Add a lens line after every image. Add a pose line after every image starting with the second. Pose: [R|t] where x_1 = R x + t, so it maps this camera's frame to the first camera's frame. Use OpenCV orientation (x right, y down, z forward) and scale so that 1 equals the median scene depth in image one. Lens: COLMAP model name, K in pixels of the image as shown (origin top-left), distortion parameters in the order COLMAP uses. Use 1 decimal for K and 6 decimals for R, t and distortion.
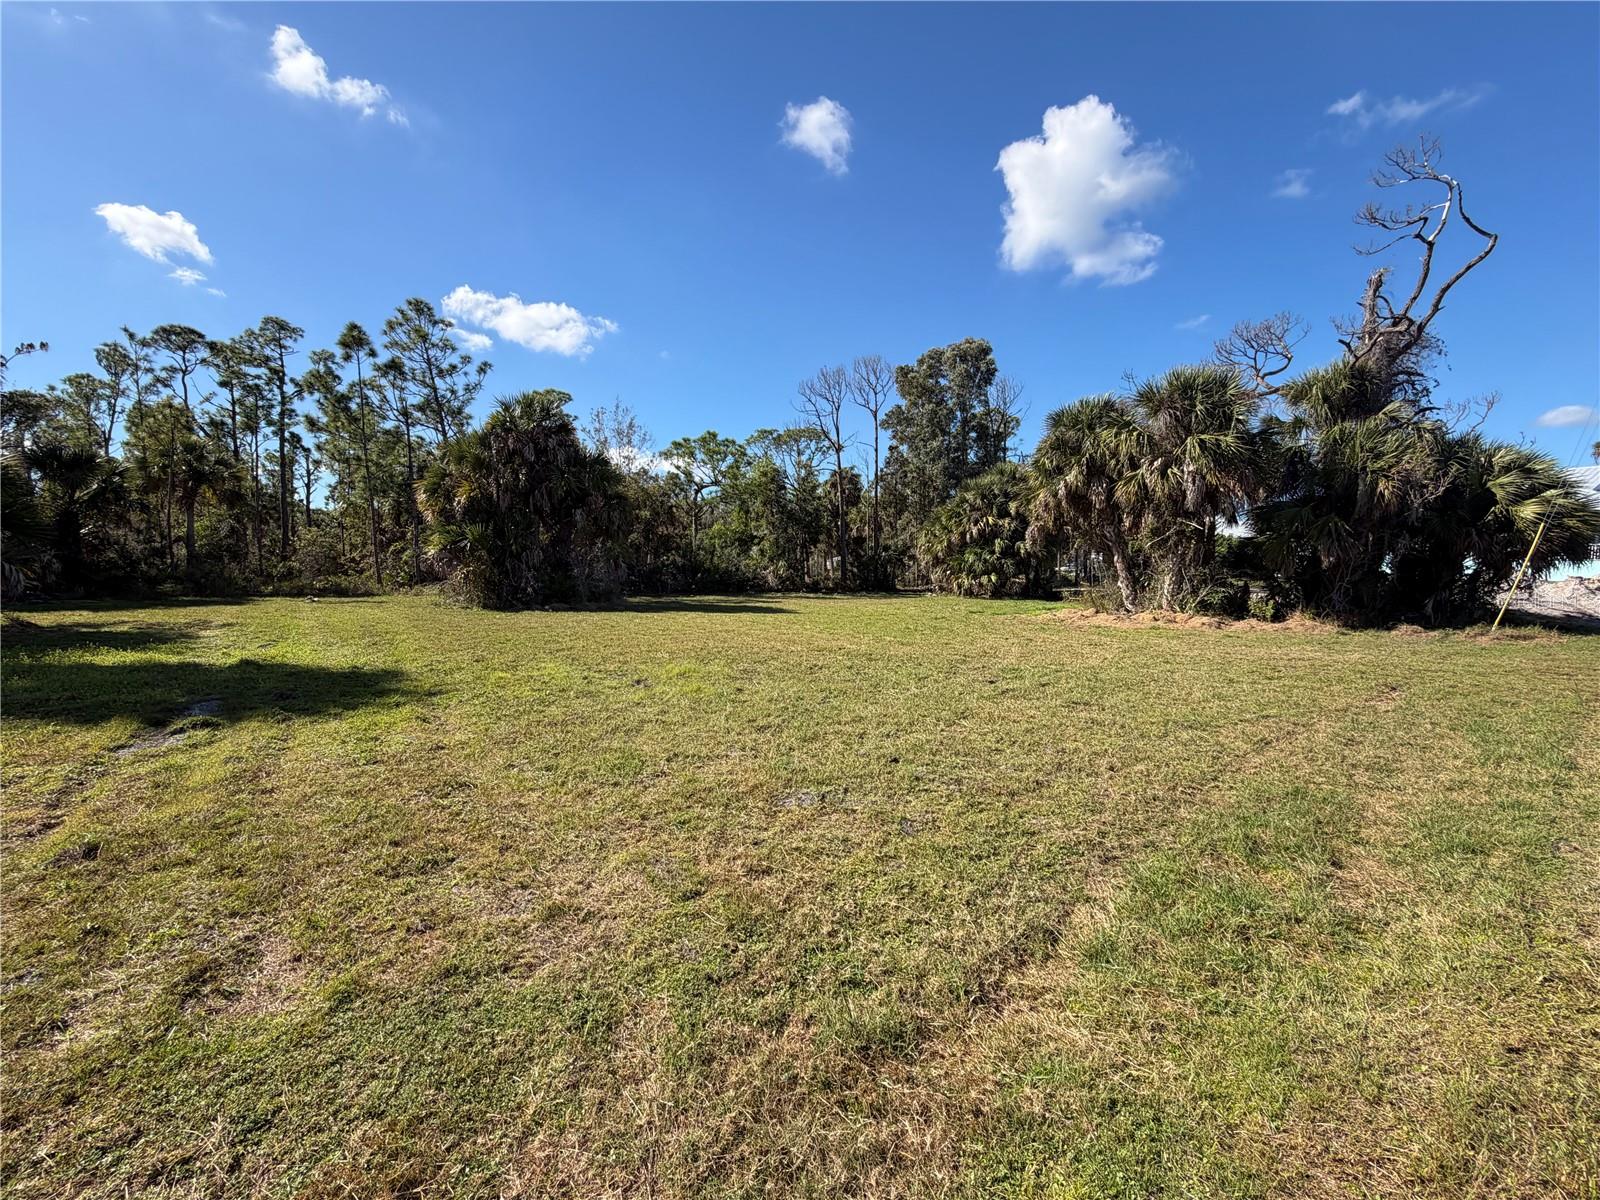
lens RADIAL K [[693.1, 0, 800.0], [0, 693.1, 600.0], [0, 0, 1]] dist [0.000054, 0.015100]
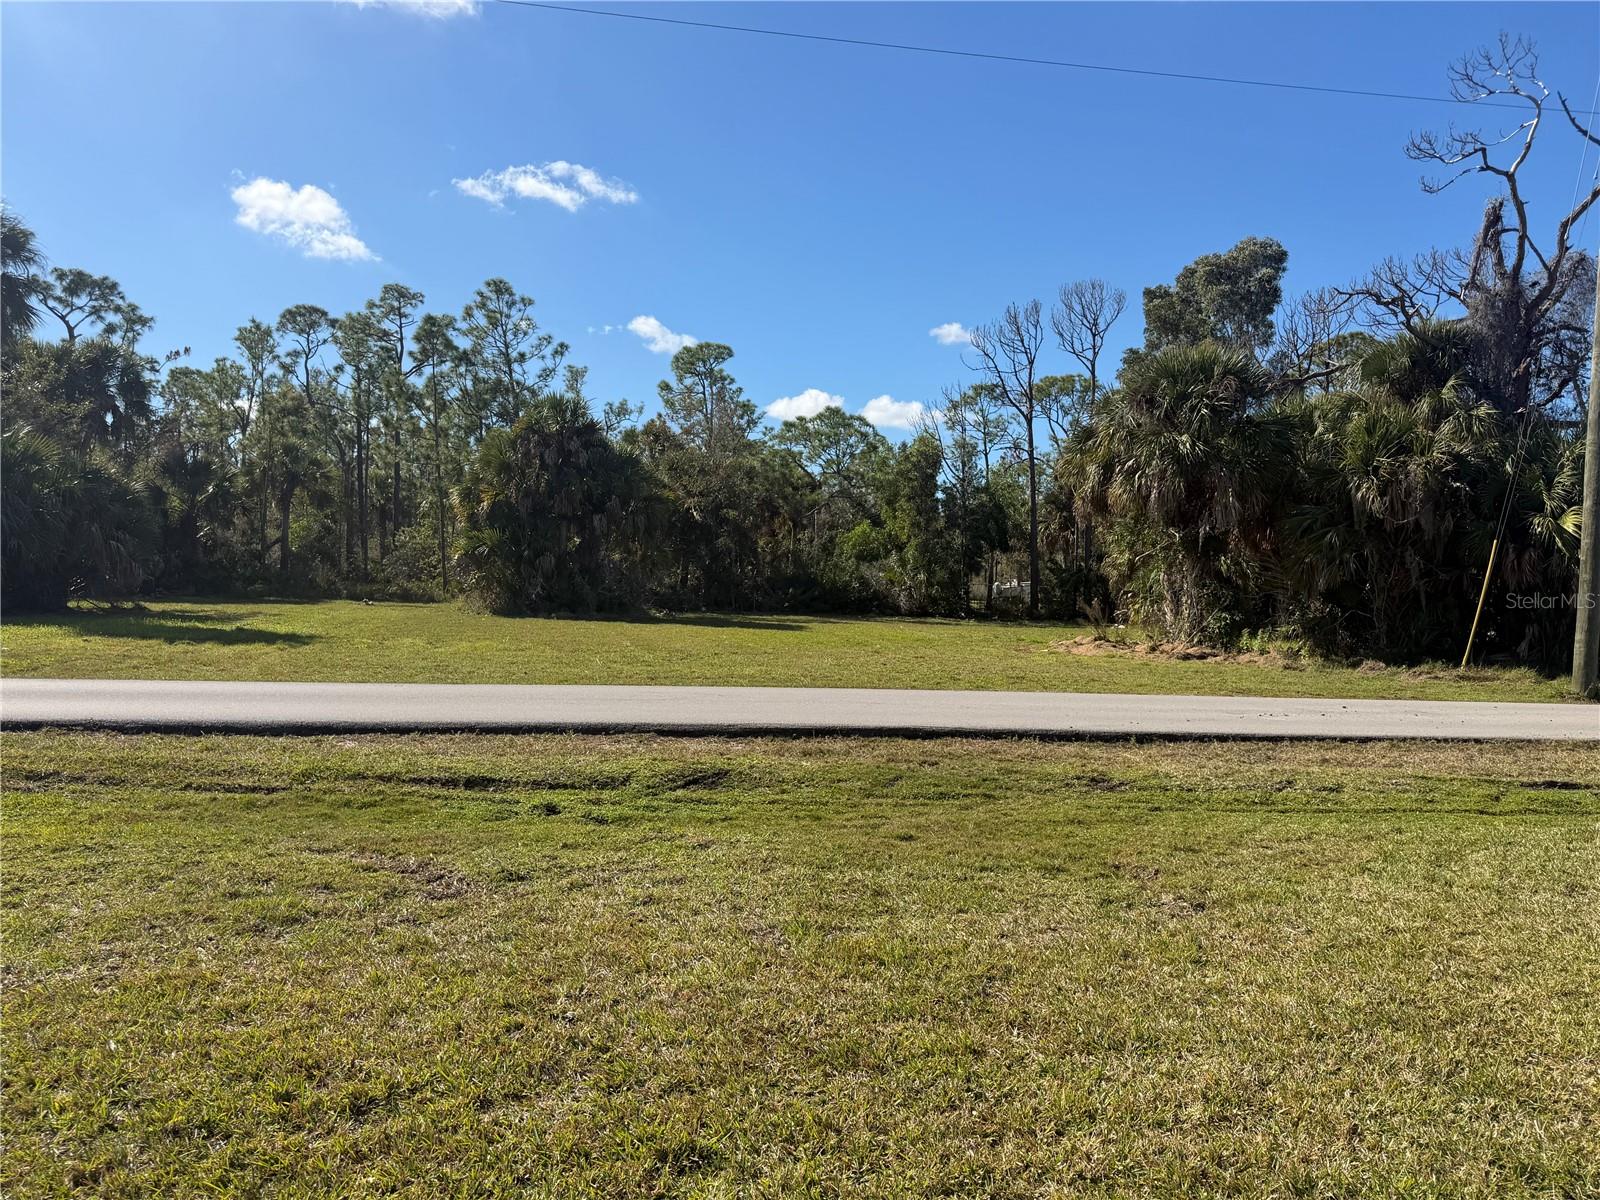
lens RADIAL K [[1227.3, 0, 800.0], [0, 1227.3, 600.0], [0, 0, 1]] dist [0.115856, 0.000112]
pose [[0.929514, 0.025111, -0.367932, 0.426730], [-0.038498, 0.998835, -0.029088, 0.018617], [0.366773, 0.041203, 0.929398, -0.348965]]
